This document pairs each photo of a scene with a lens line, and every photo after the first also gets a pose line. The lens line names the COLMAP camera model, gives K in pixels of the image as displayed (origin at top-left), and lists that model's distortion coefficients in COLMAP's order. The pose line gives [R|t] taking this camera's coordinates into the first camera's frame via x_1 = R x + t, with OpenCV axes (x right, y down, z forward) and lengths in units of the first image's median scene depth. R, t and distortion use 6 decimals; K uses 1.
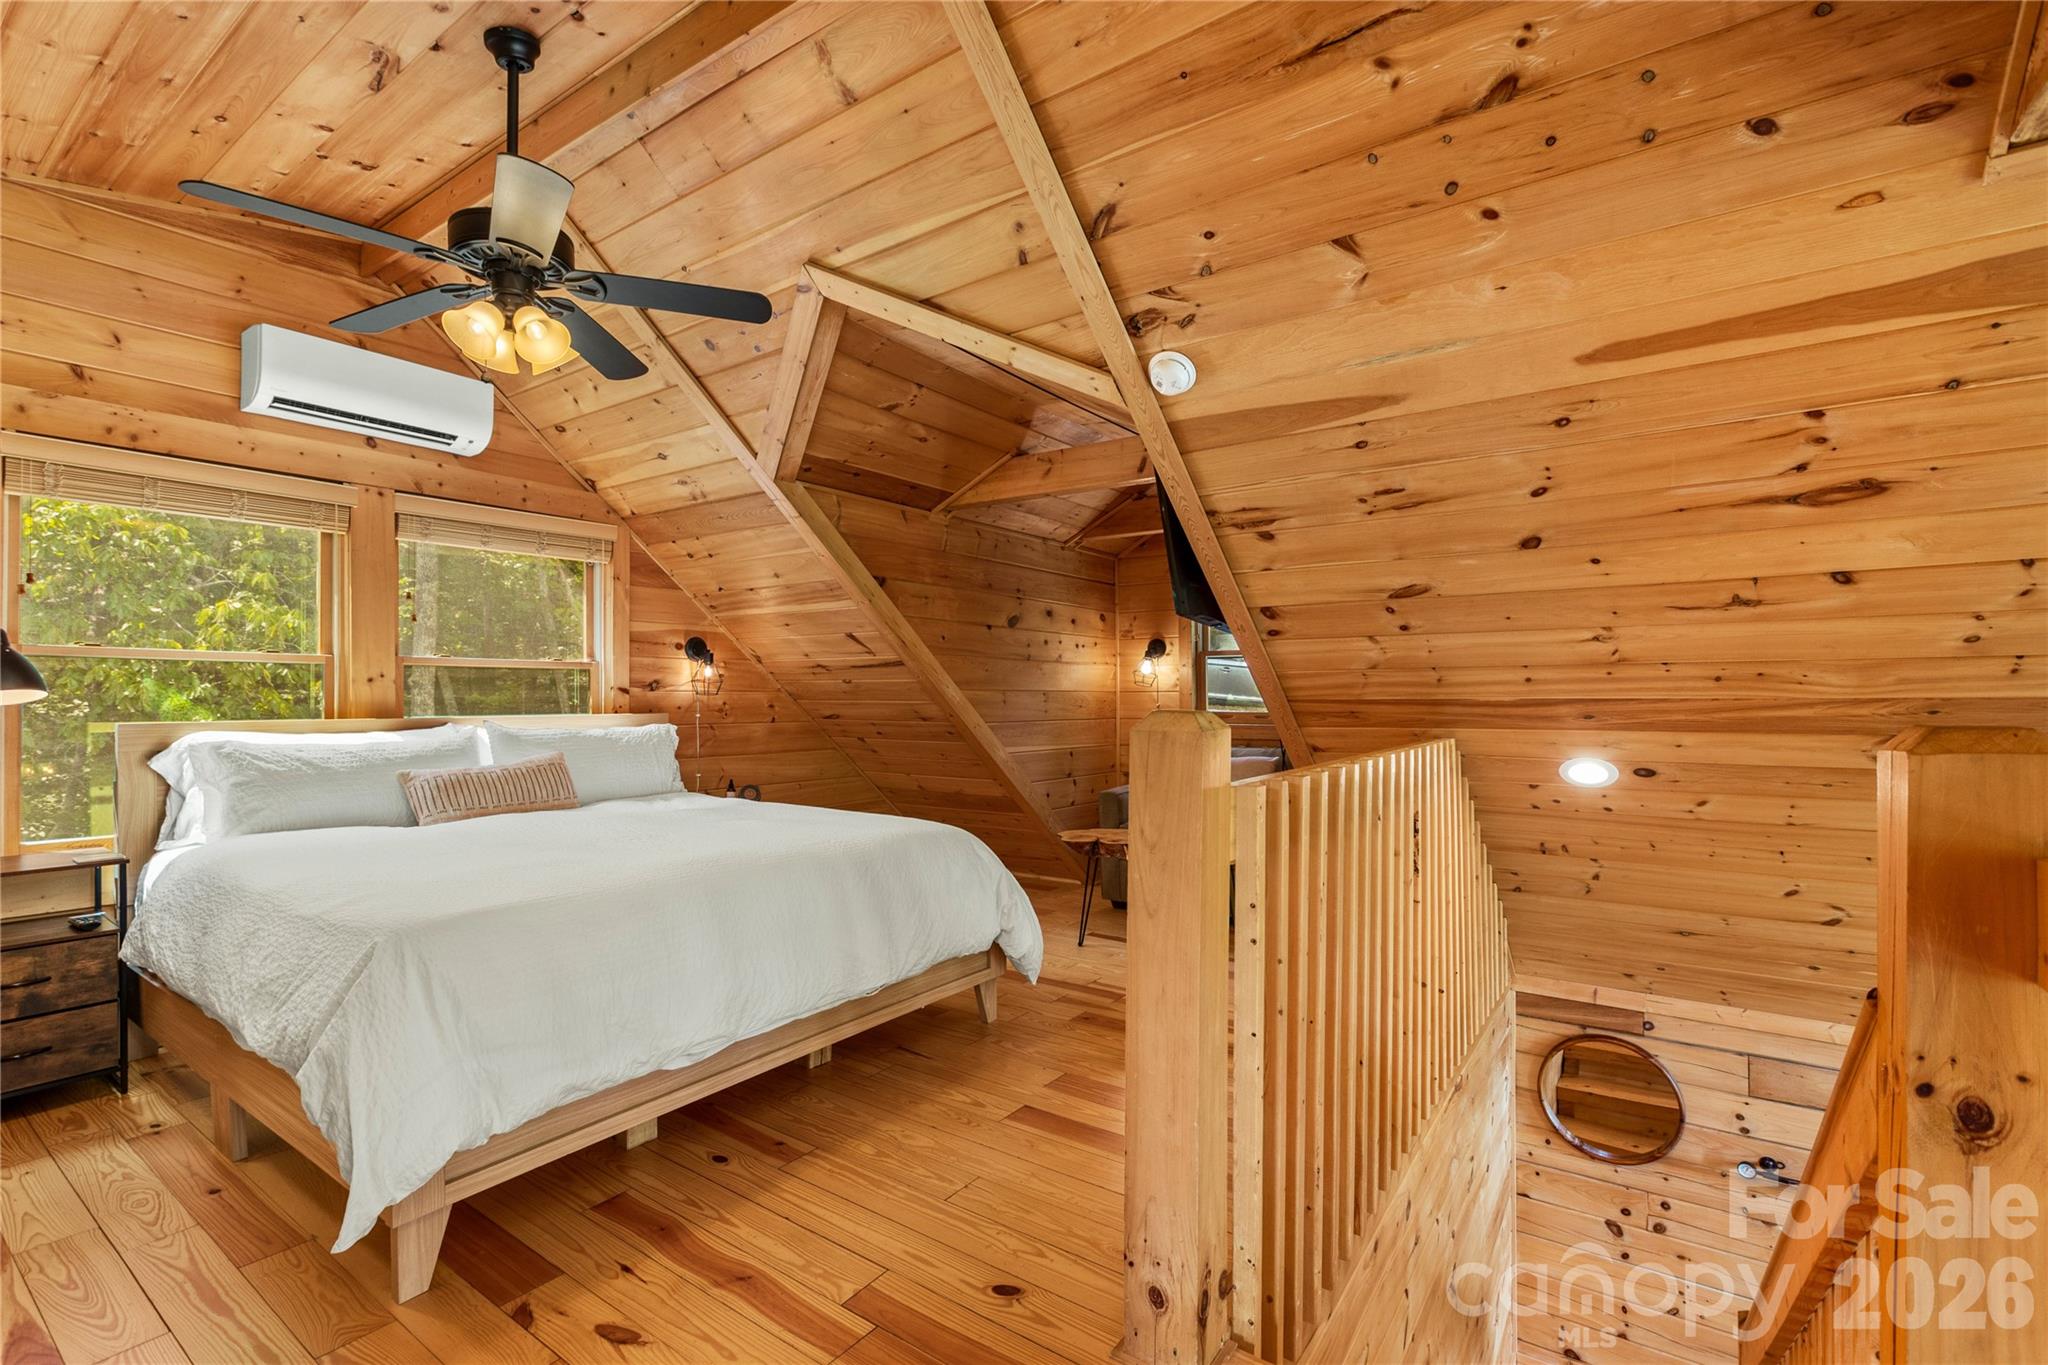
lens RADIAL K [[930.1, 0, 1025.1], [0, 930.1, 701.7], [0, 0, 1]] dist [0.006469, 0.000372]
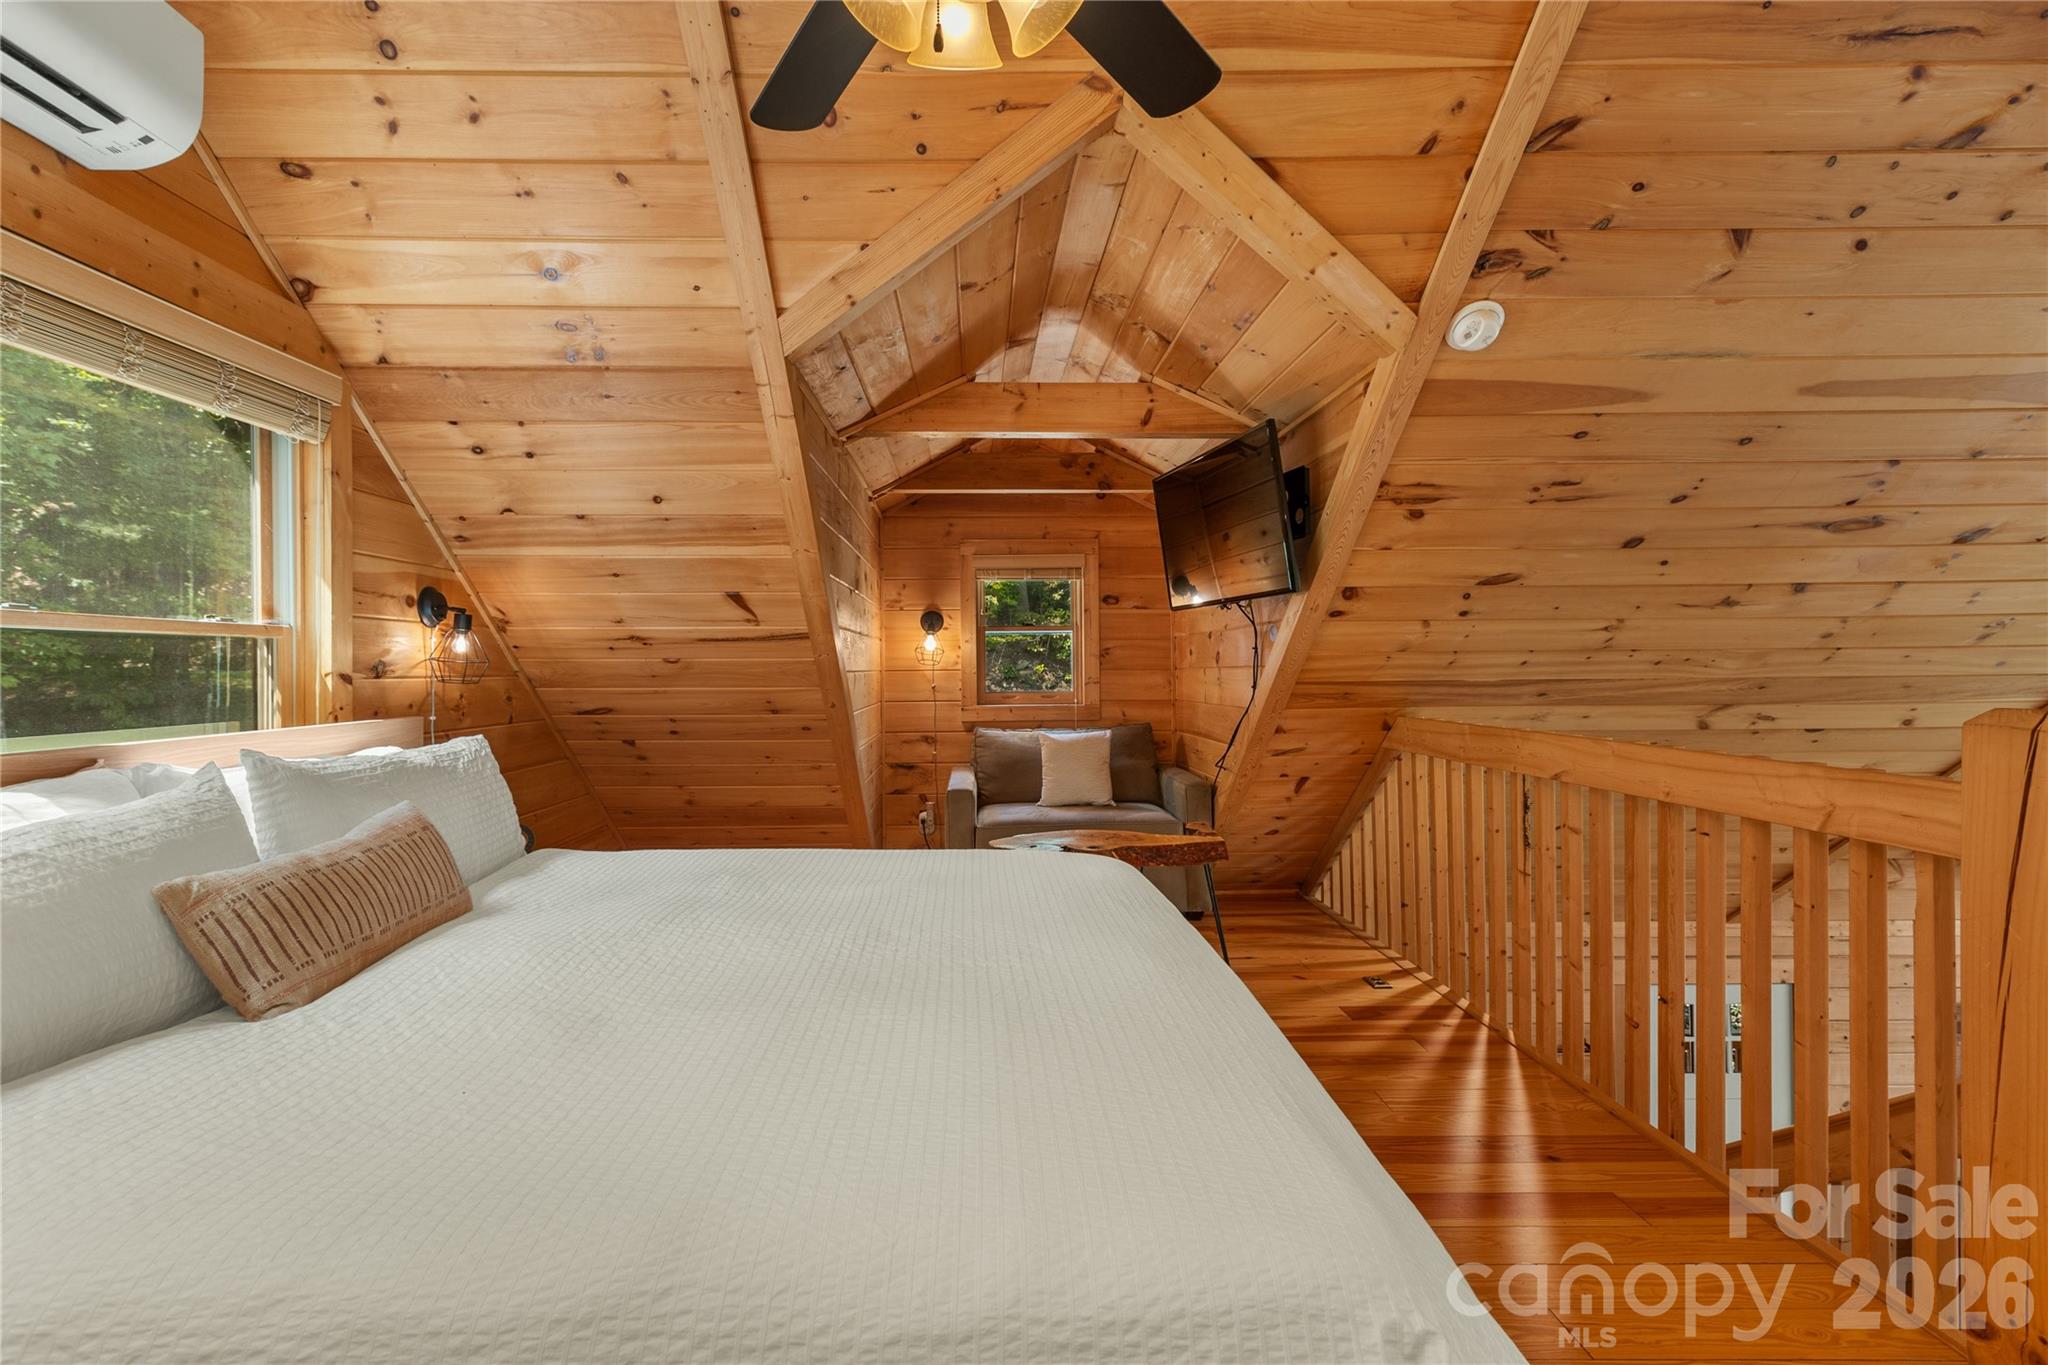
lens RADIAL K [[930.1, 0, 1021.0], [0, 930.1, 668.0], [0, 0, 1]] dist [0.006469, 0.000372]
pose [[0.807124, -0.004257, 0.590366, -0.652514], [0.008015, 0.999961, -0.003747, -0.018958], [-0.590327, 0.007756, 0.807127, 0.474764]]
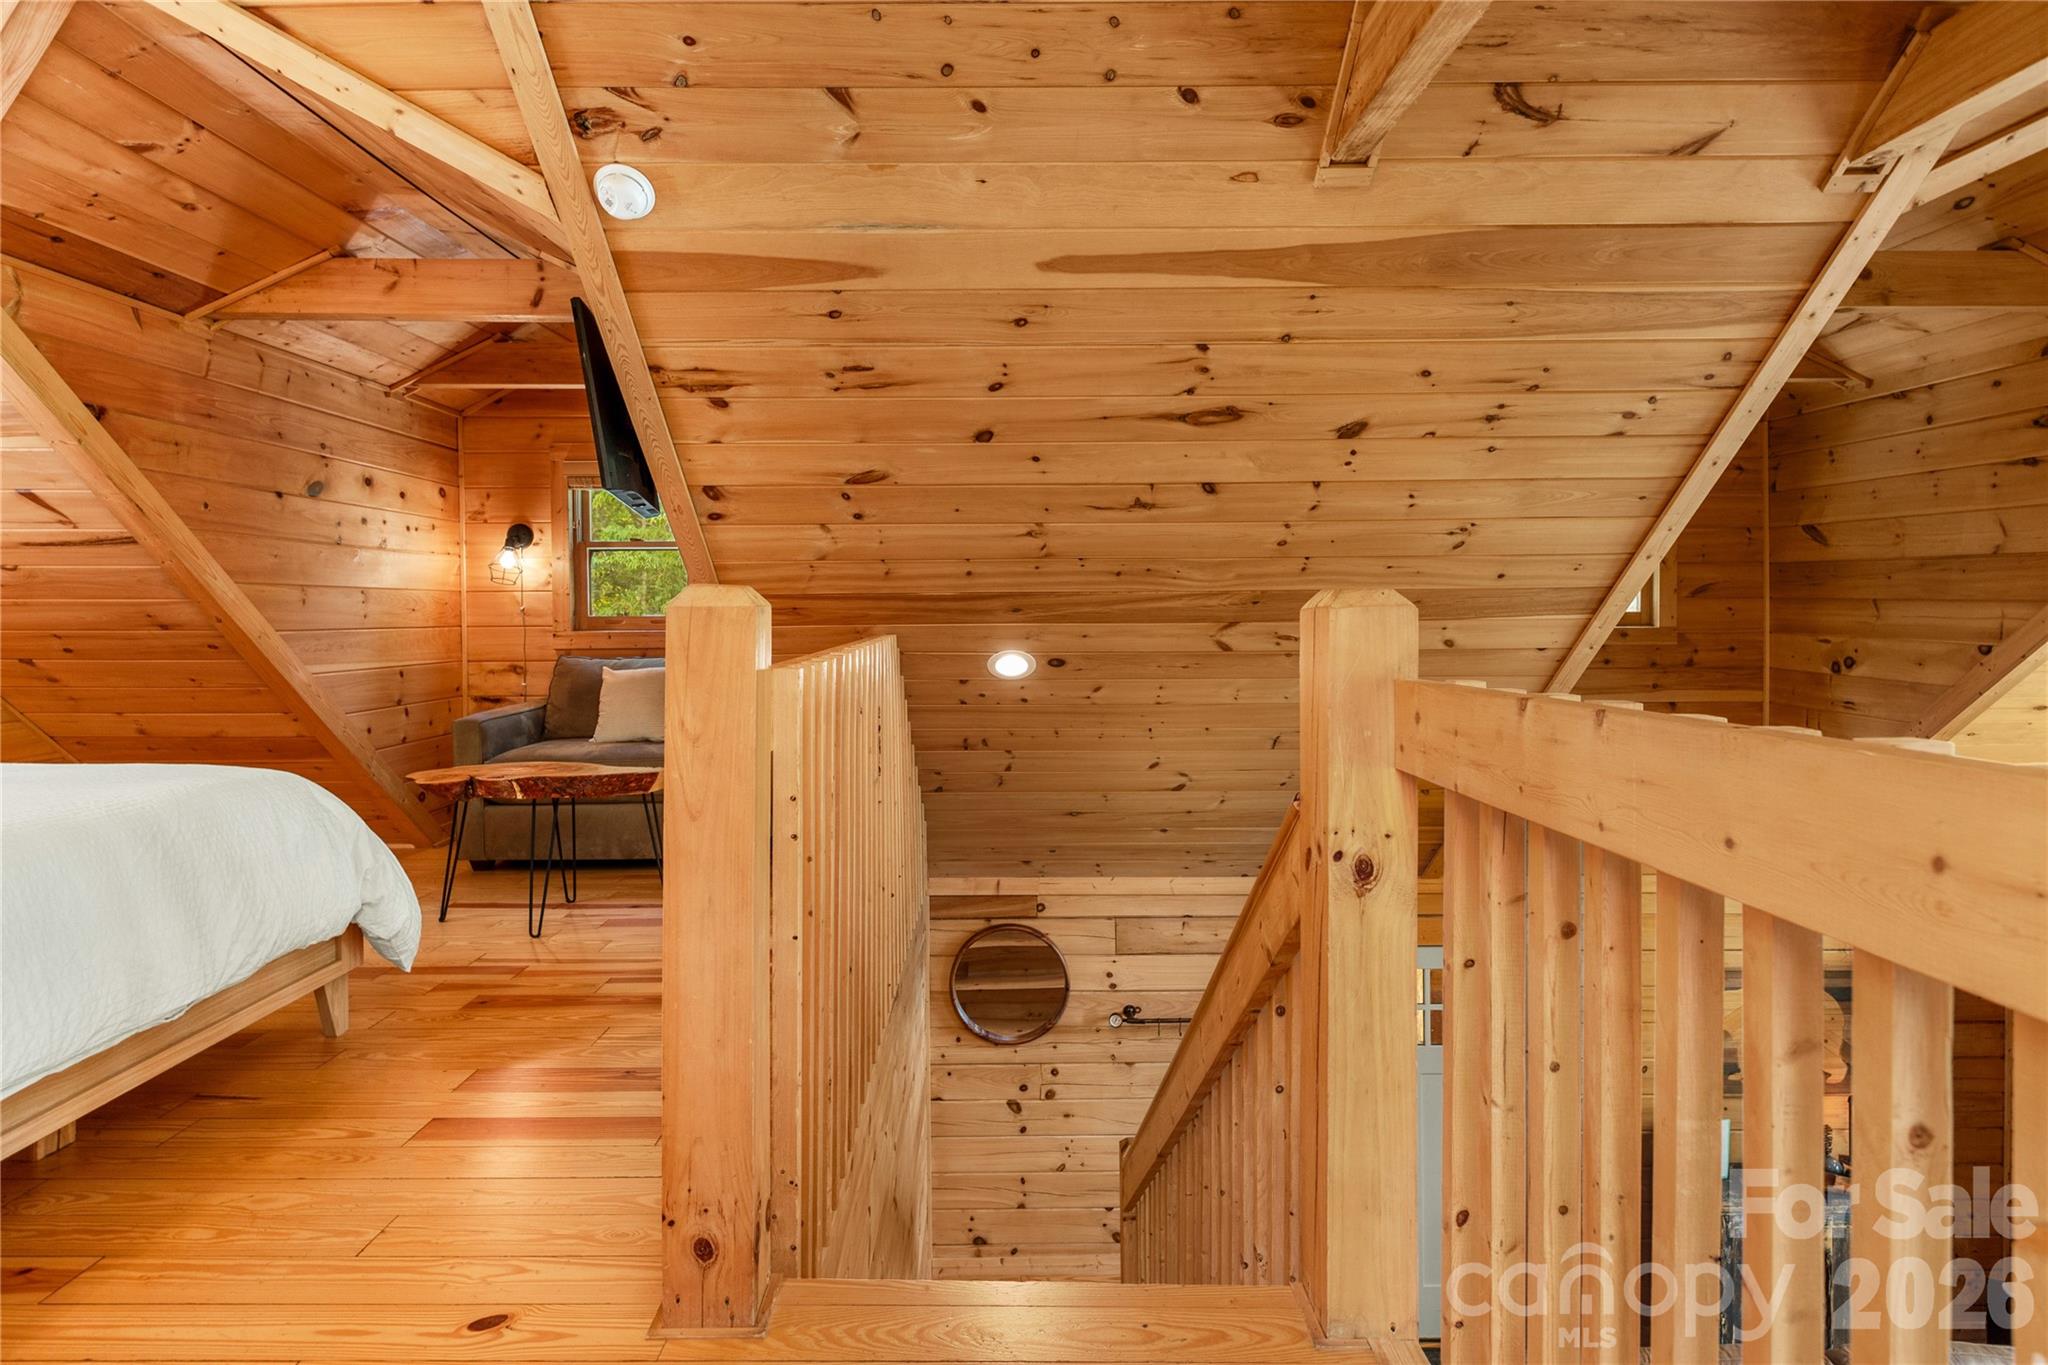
lens RADIAL K [[1105.9, 0, 1019.5], [0, 1105.9, 630.3], [0, 0, 1]] dist [0.010937, -0.002288]
pose [[0.815326, -0.012790, 0.578862, -0.117914], [0.005459, 0.999881, 0.014403, 0.022344], [-0.578977, -0.008583, 0.815299, -0.011862]]
